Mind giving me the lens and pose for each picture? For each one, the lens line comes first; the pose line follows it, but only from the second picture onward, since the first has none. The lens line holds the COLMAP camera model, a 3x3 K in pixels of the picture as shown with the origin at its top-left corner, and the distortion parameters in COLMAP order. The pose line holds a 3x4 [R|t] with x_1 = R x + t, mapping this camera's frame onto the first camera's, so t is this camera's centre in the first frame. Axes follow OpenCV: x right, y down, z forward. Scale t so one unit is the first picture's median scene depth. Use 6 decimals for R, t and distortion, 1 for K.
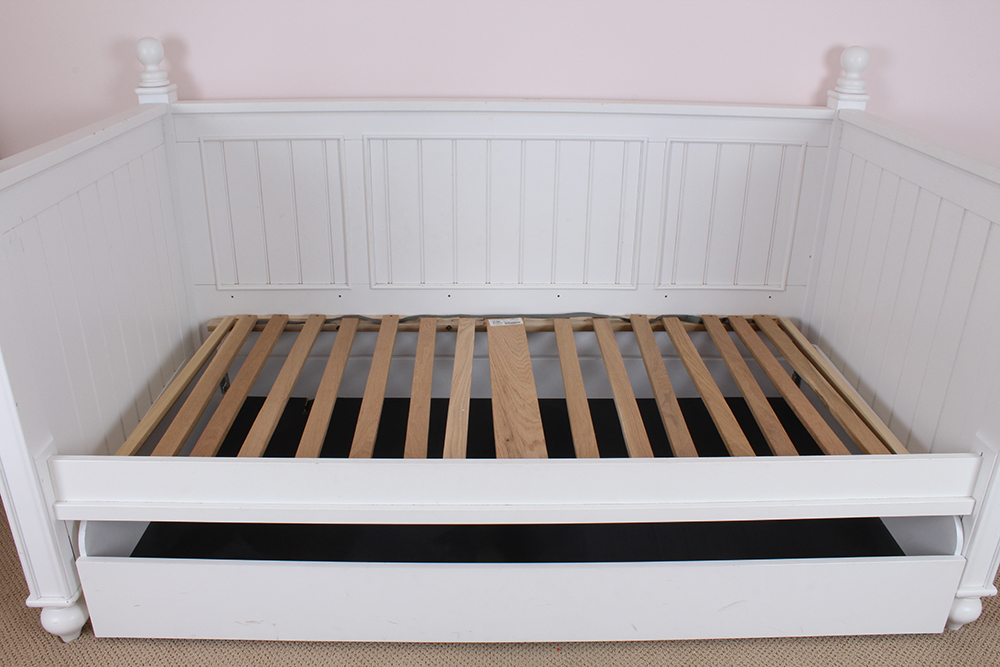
lens RADIAL K [[824.4, 0, 506.4], [0, 824.4, 328.3], [0, 0, 1]] dist [-0.170417, 0.161683]
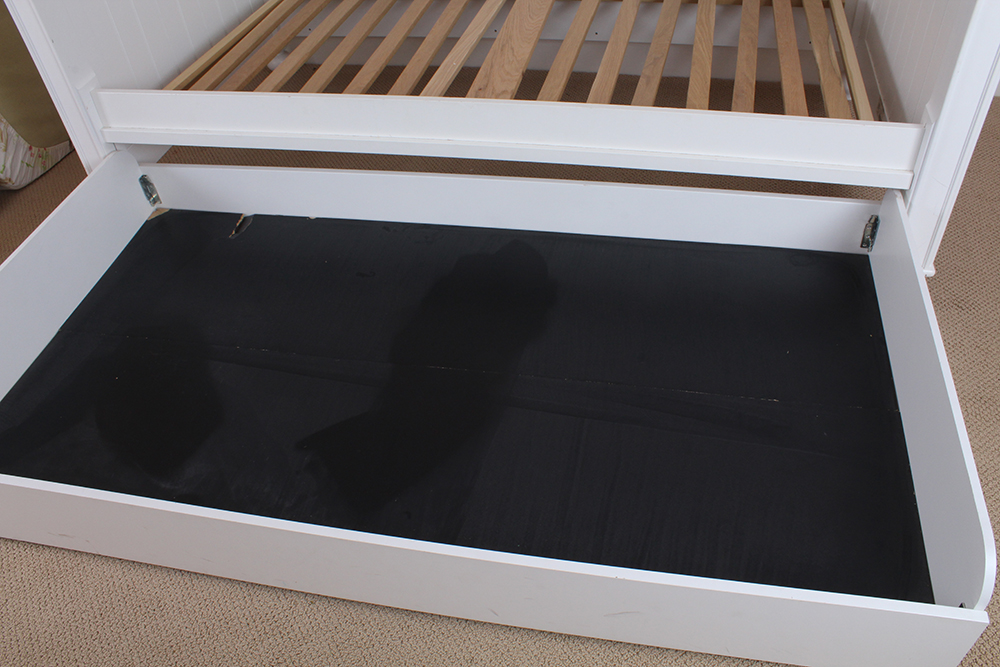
lens RADIAL K [[824.4, 0, 506.4], [0, 824.4, 328.3], [0, 0, 1]] dist [-0.170417, 0.161683]
pose [[0.963988, 0.104587, -0.244519, 0.266698], [-0.013459, 0.937433, 0.347906, 0.046167], [0.265606, -0.332086, 0.905081, -0.051432]]
